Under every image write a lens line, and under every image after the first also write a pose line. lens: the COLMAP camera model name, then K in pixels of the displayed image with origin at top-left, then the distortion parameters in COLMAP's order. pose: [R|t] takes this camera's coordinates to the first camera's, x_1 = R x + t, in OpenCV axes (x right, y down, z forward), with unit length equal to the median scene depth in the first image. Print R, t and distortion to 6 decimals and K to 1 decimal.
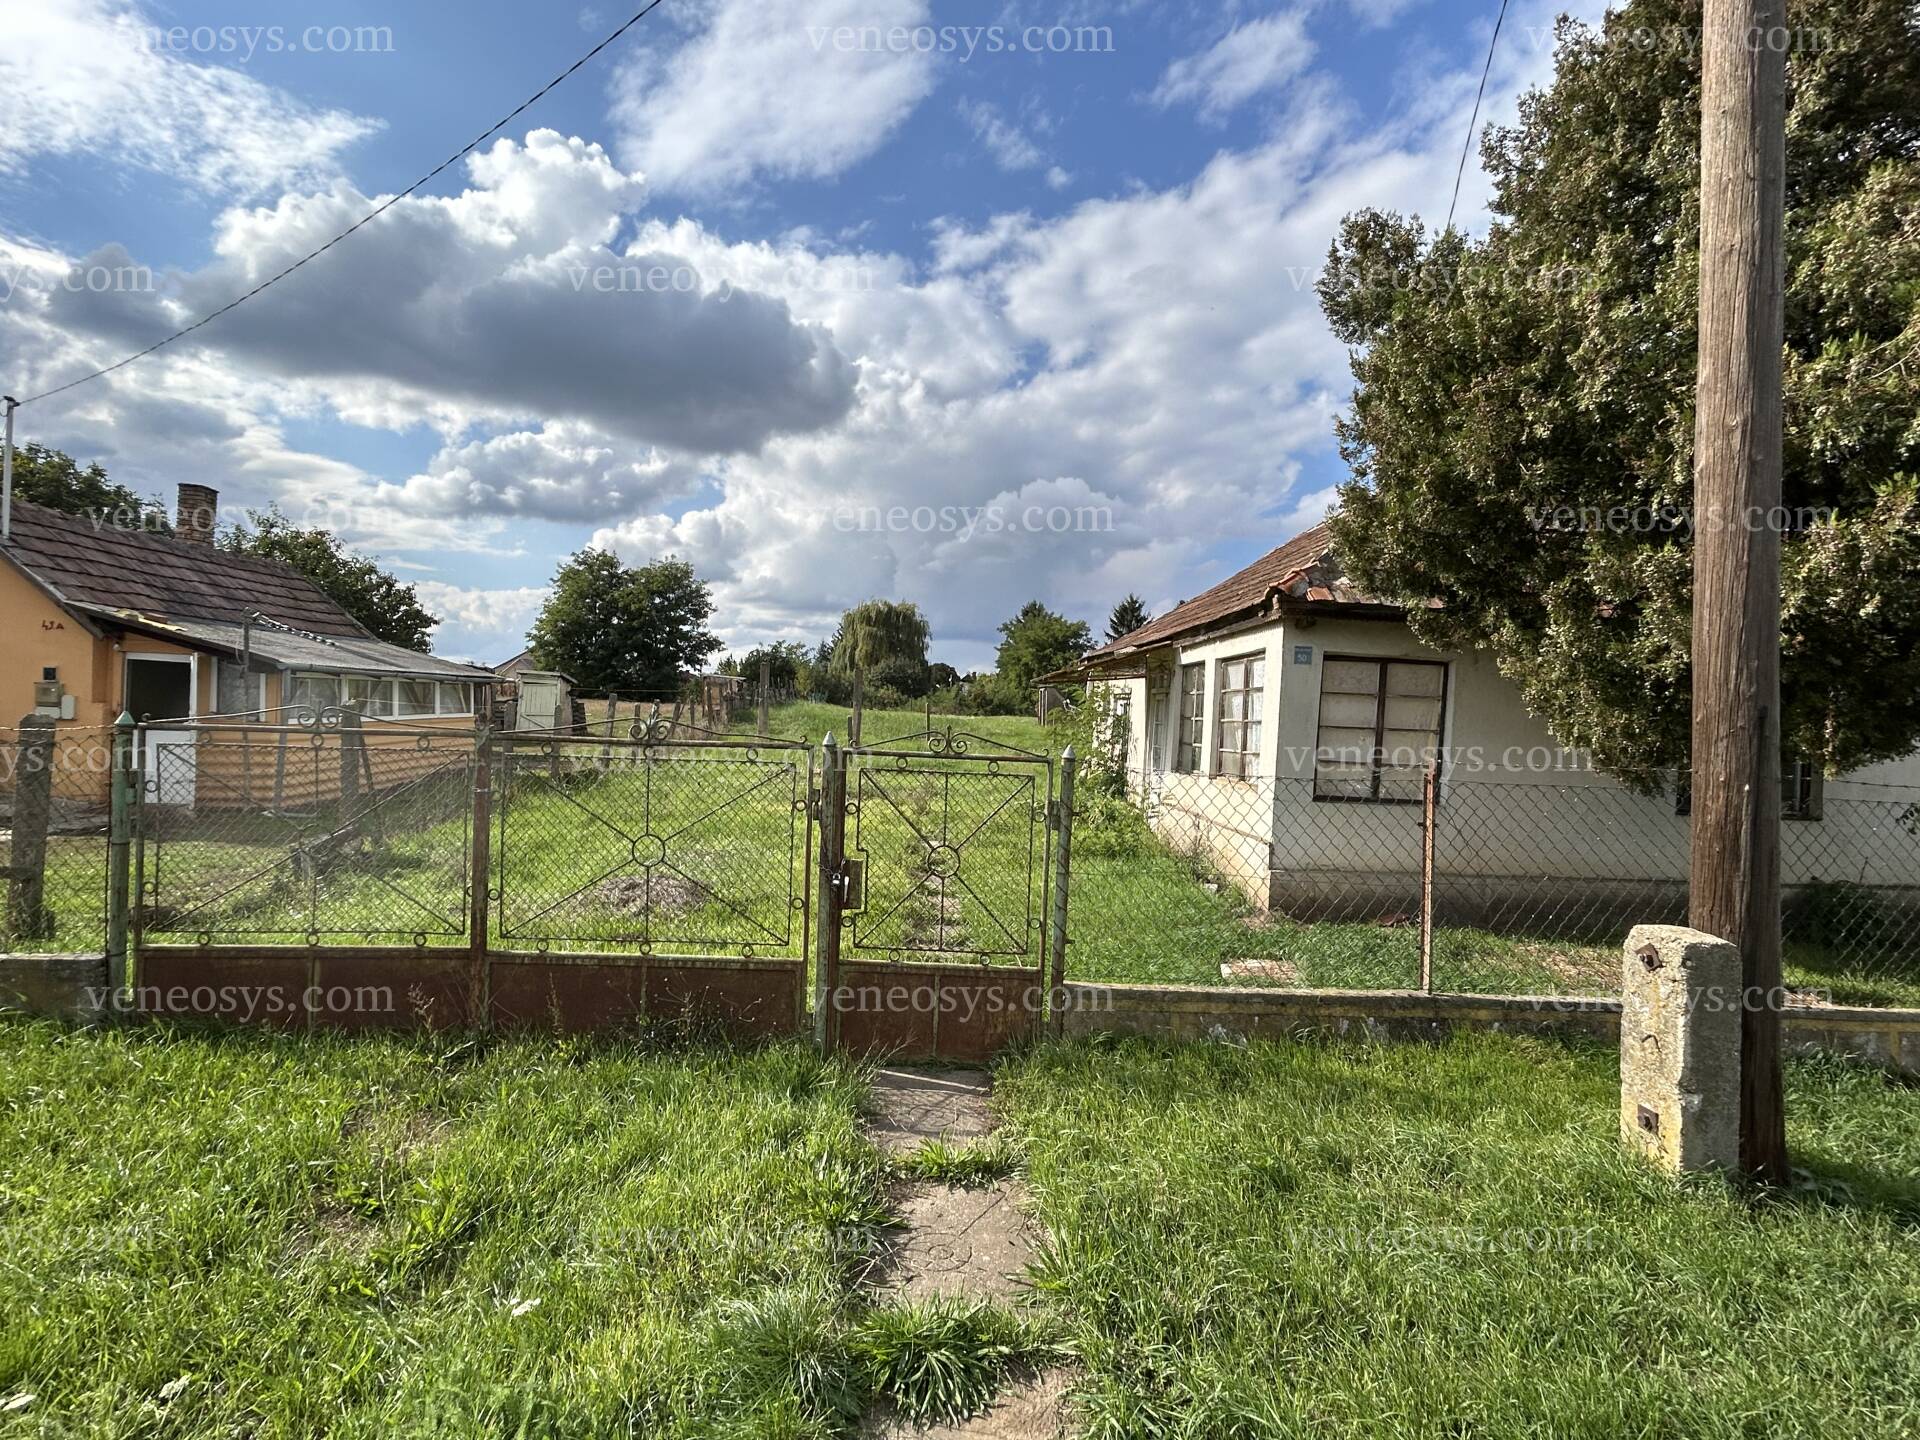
lens RADIAL K [[901.6, 0, 959.9], [0, 901.6, 718.4], [0, 0, 1]] dist [0.000100, 0.000115]
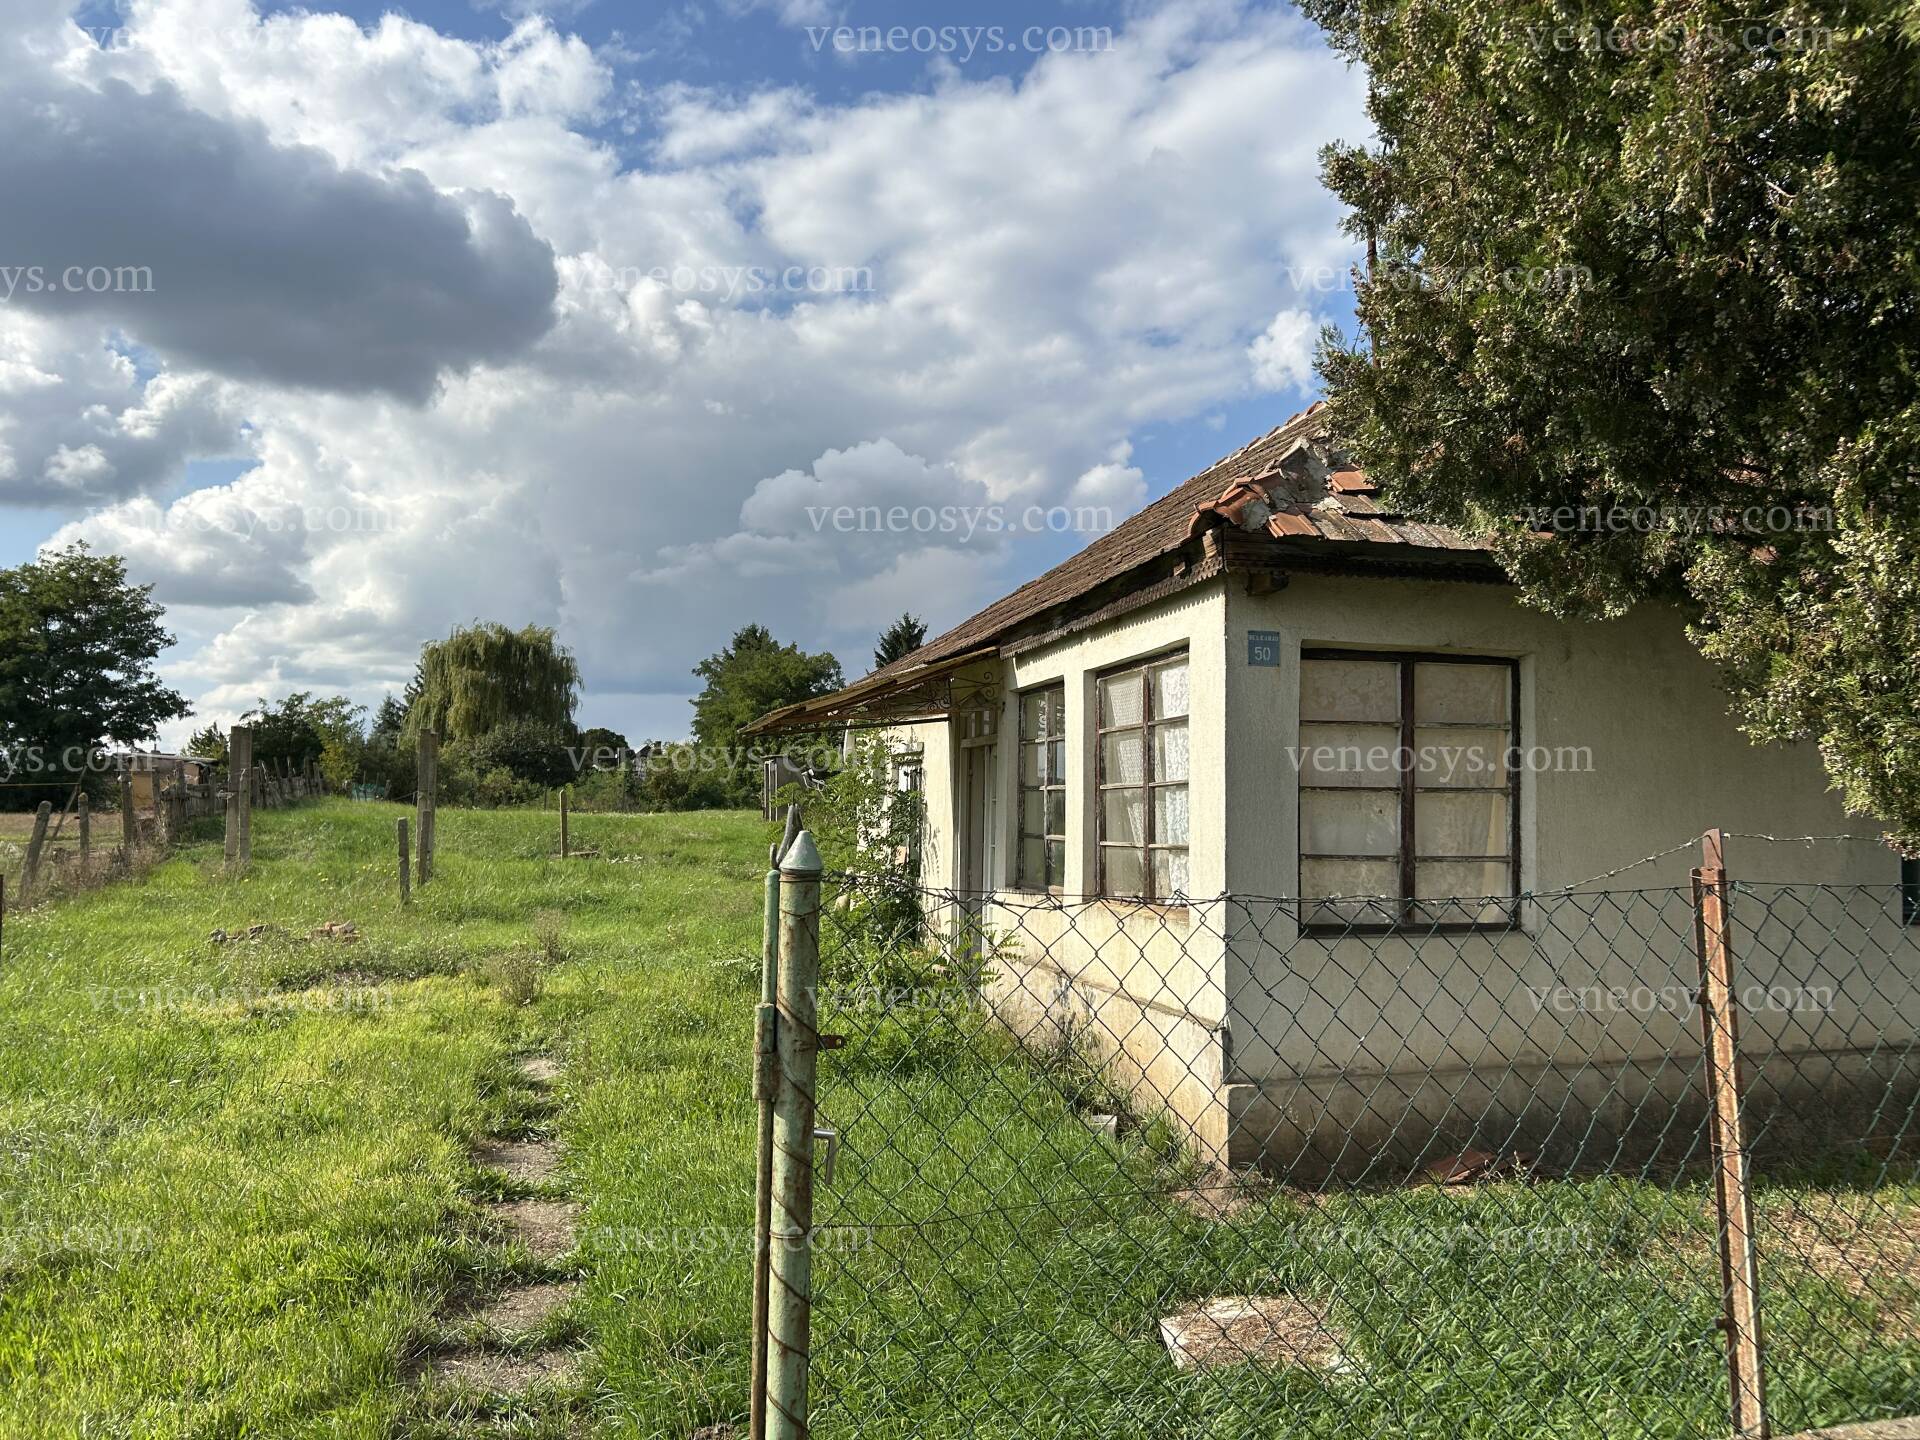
lens RADIAL K [[1421.4, 0, 965.5], [0, 1421.4, 711.4], [0, 0, 1]] dist [0.042064, -0.010877]
pose [[0.973912, -0.023753, 0.225681, 0.026379], [0.039786, 0.996976, -0.066759, 0.009202], [-0.223412, 0.073996, 0.971911, 0.197043]]
